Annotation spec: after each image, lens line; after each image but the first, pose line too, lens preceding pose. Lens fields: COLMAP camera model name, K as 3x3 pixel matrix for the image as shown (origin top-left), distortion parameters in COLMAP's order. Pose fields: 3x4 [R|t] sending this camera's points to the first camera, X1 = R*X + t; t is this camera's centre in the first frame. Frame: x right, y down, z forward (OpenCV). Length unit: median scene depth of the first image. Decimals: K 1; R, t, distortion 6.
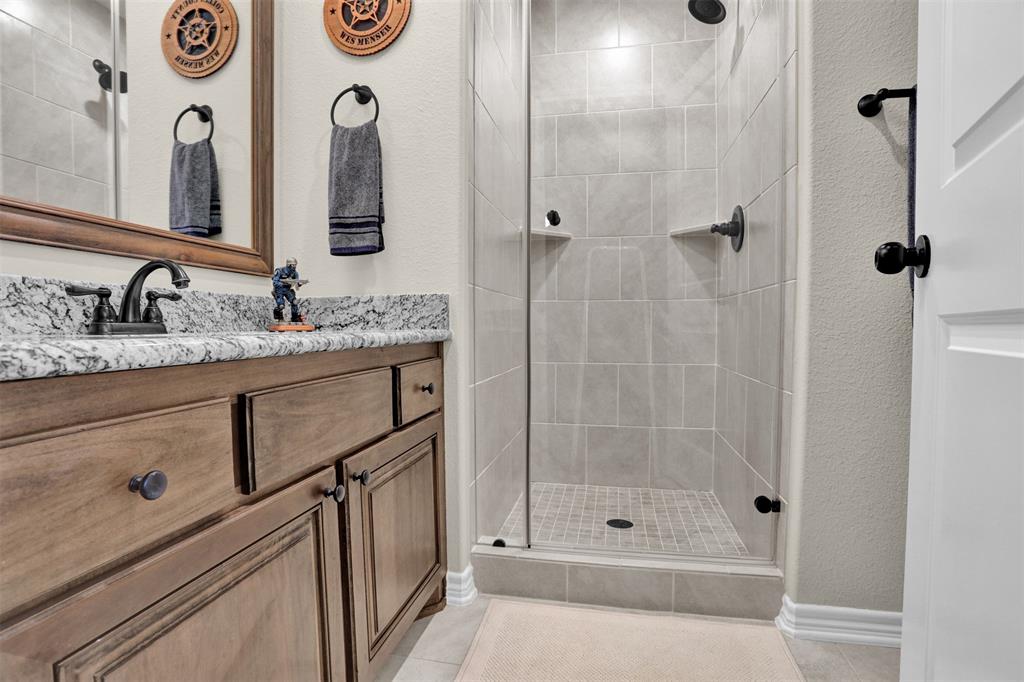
lens RADIAL K [[506.9, 0, 511.8], [0, 506.9, 343.9], [0, 0, 1]] dist [-0.063239, 0.010178]
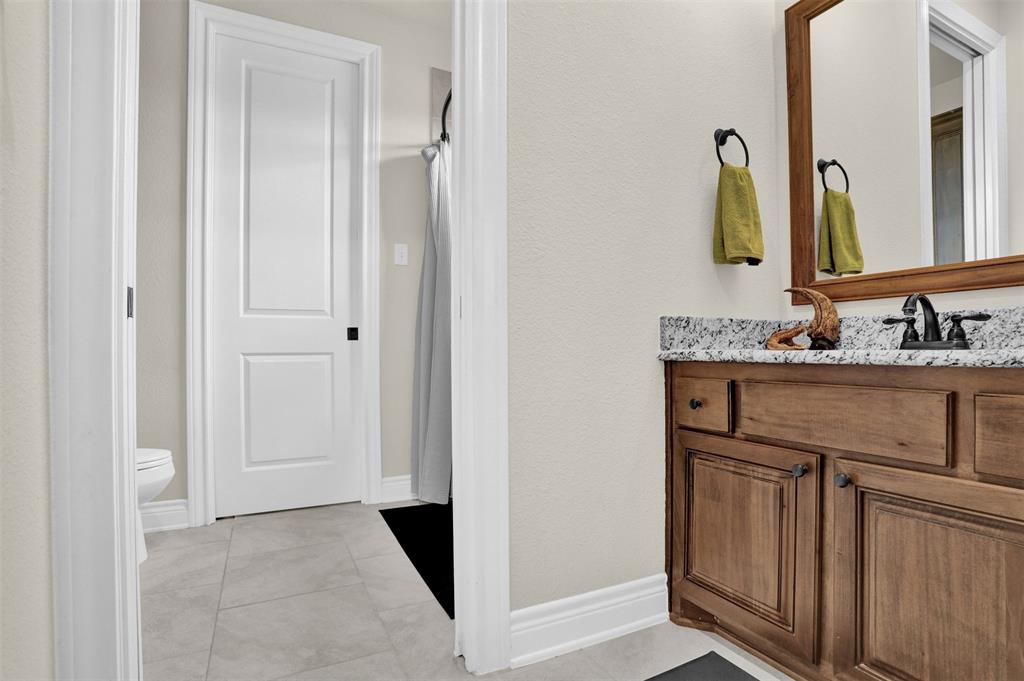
lens RADIAL K [[506.9, 0, 512.5], [0, 506.9, 348.9], [0, 0, 1]] dist [-0.063239, 0.010178]
pose [[-0.790288, 0.005516, -0.612711, 0.999211], [-0.017677, 0.999338, 0.031796, -0.049310], [0.612480, 0.035959, -0.789668, 1.489672]]
